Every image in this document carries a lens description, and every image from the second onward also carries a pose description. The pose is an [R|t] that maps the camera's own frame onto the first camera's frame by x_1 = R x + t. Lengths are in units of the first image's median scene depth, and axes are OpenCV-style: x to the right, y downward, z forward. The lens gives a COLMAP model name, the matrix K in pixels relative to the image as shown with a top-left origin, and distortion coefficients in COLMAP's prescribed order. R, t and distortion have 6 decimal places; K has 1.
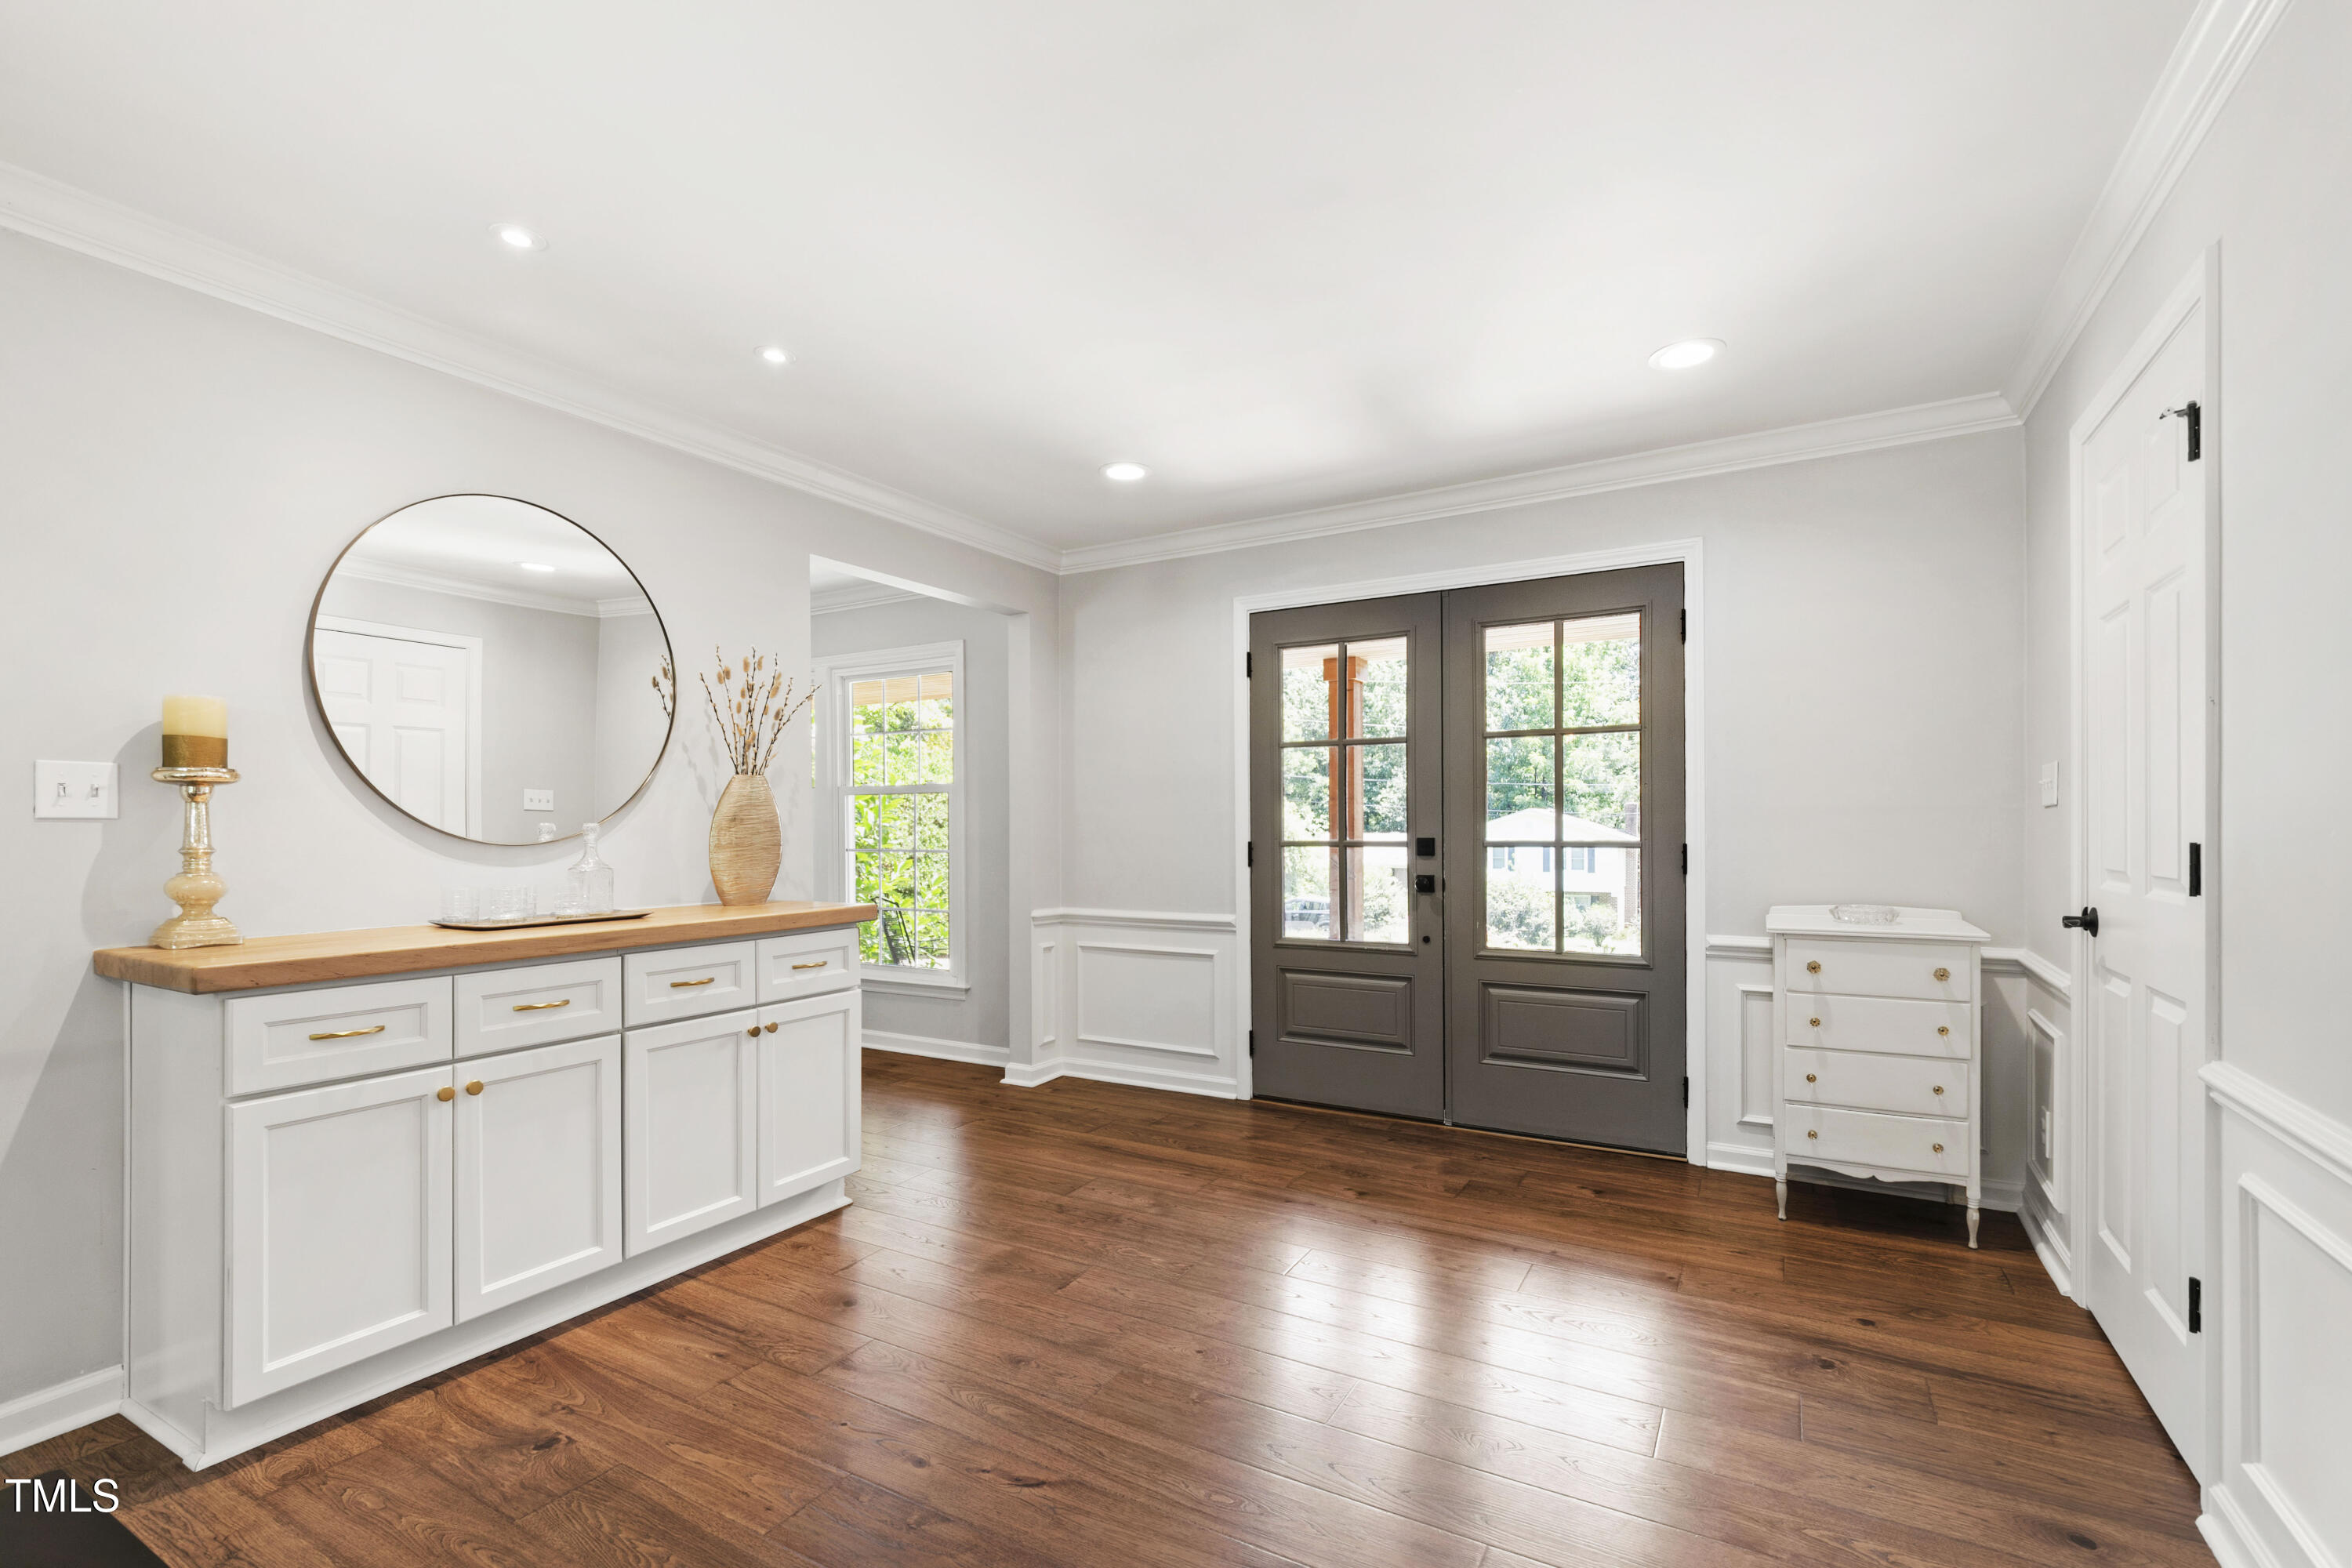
lens RADIAL K [[1037.2, 0, 1177.8], [0, 1037.2, 824.4], [0, 0, 1]] dist [-0.002120, 0.001908]
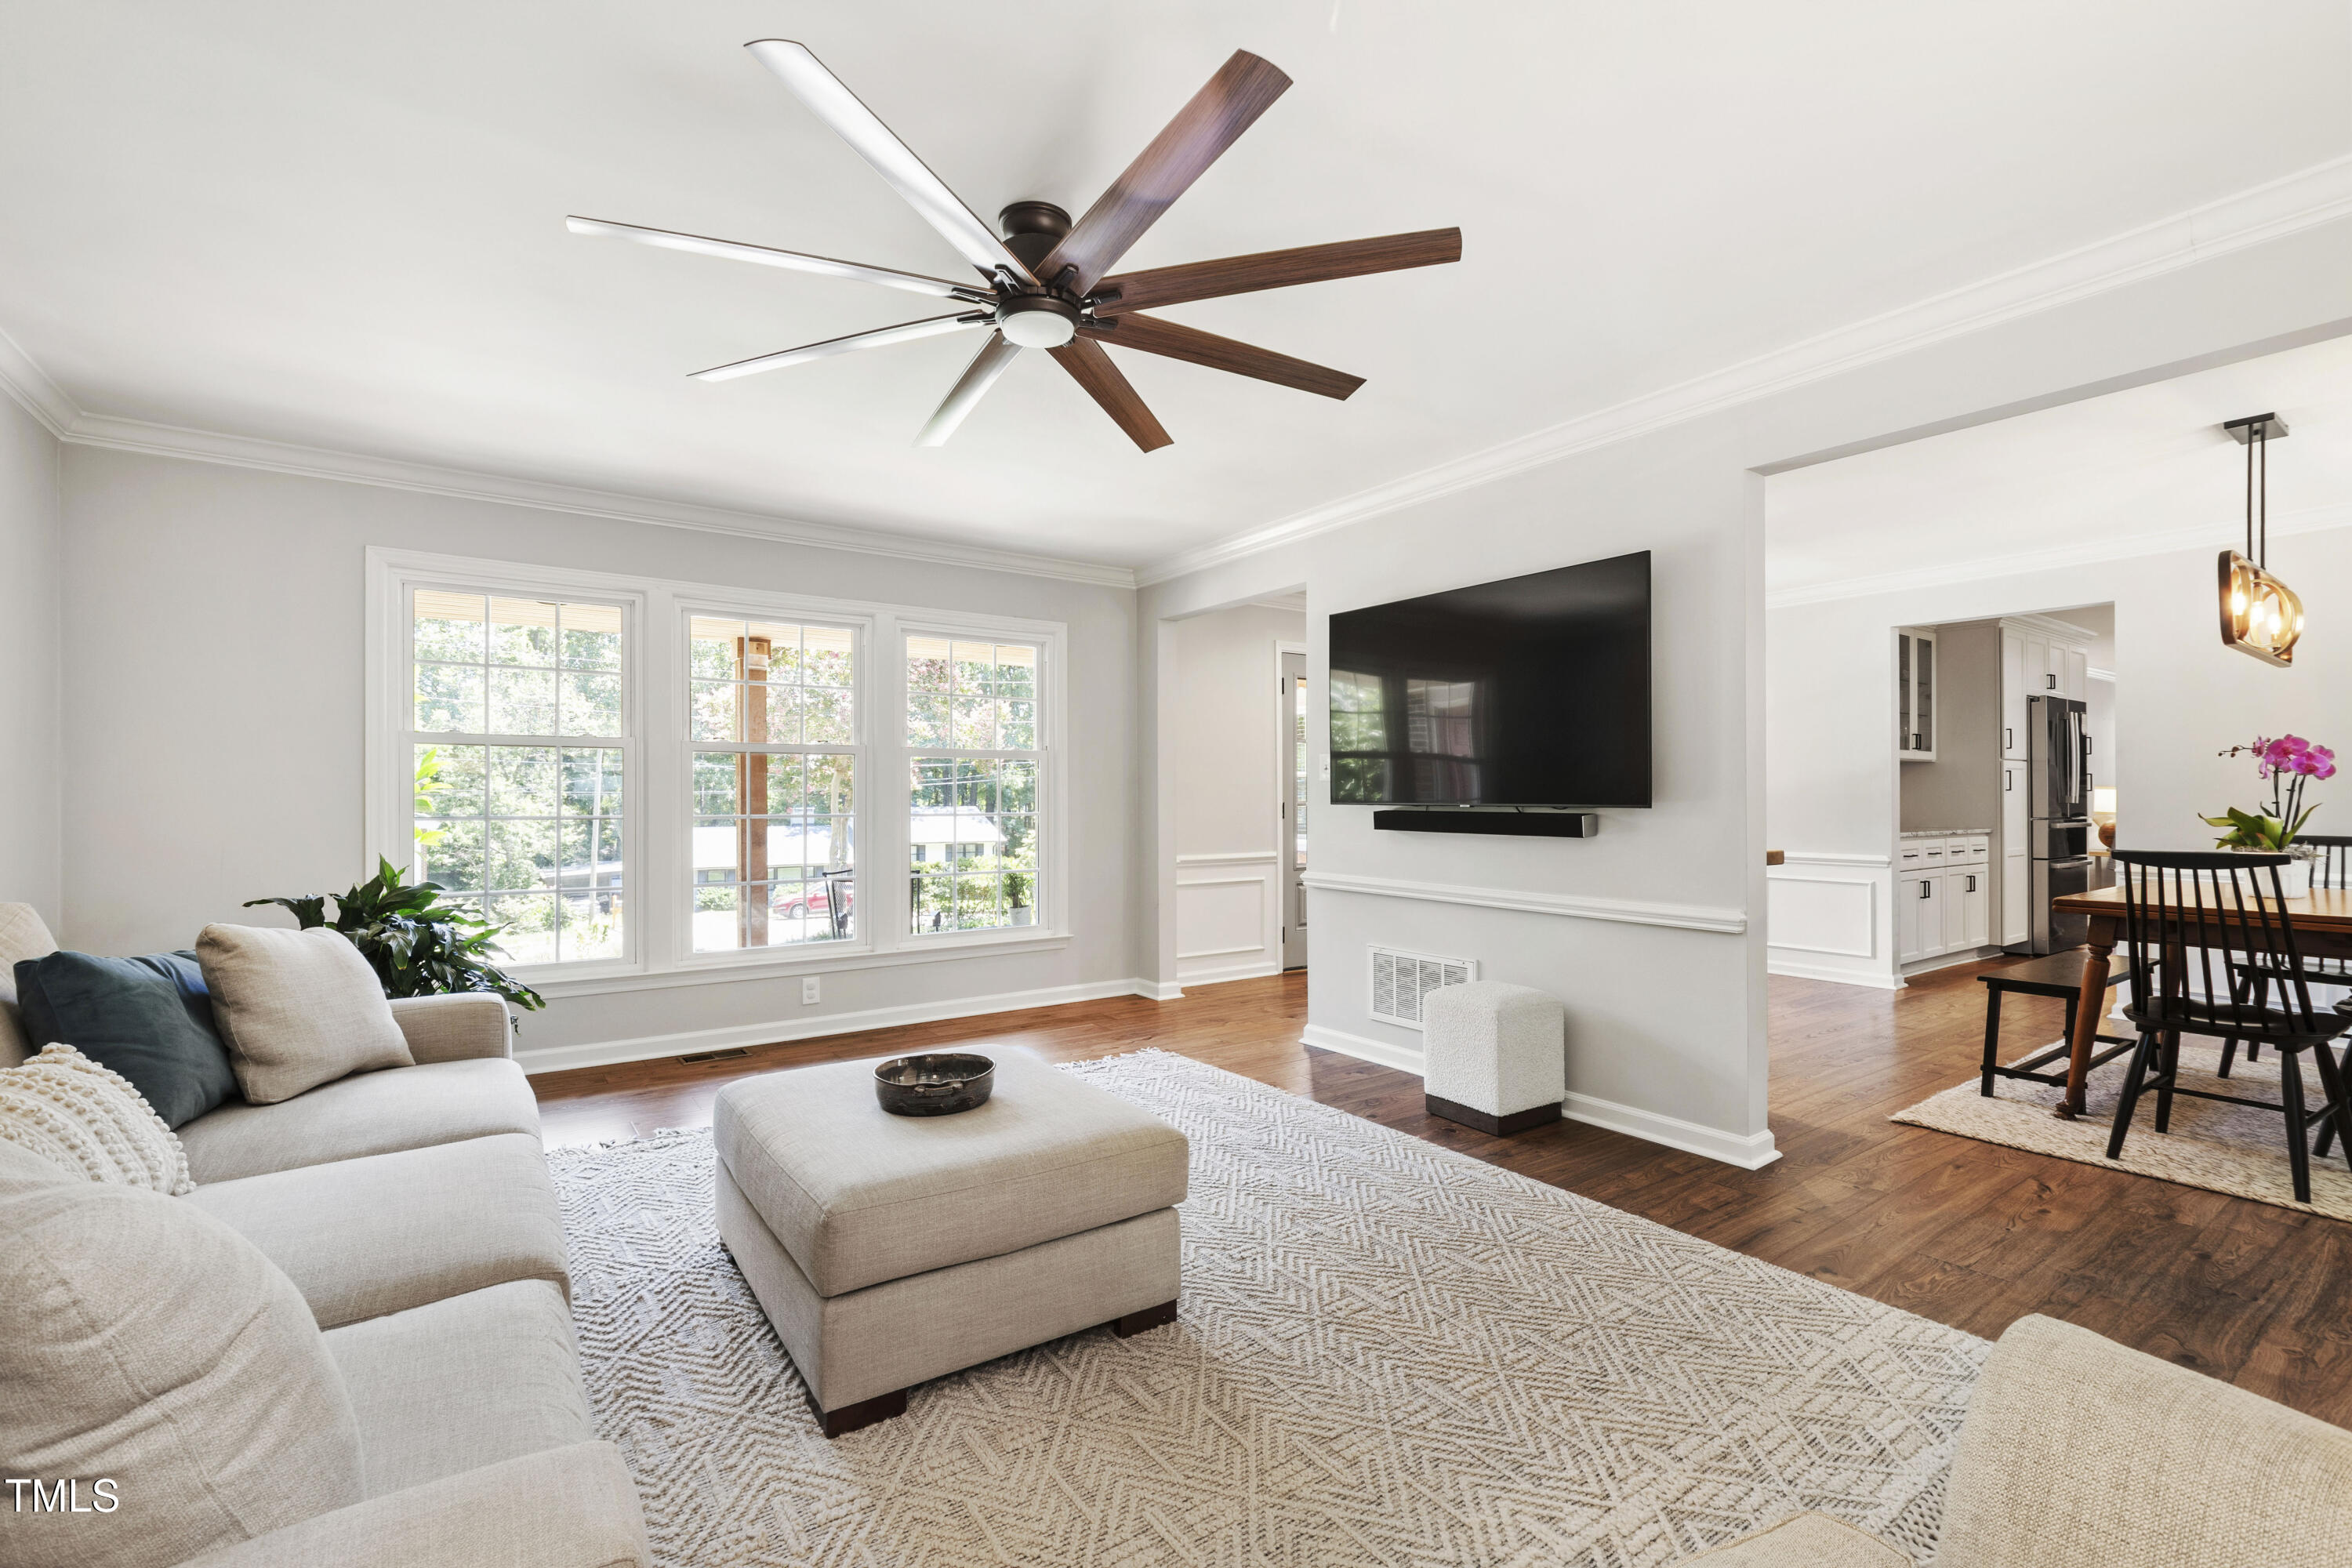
lens RADIAL K [[1037.2, 0, 1175.6], [0, 1037.2, 791.2], [0, 0, 1]] dist [-0.002120, 0.001908]
pose [[0.417547, 0.006648, 0.908631, -1.537564], [0.001714, 0.999966, -0.008103, 0.014936], [-0.908654, 0.004940, 0.417522, 0.566251]]
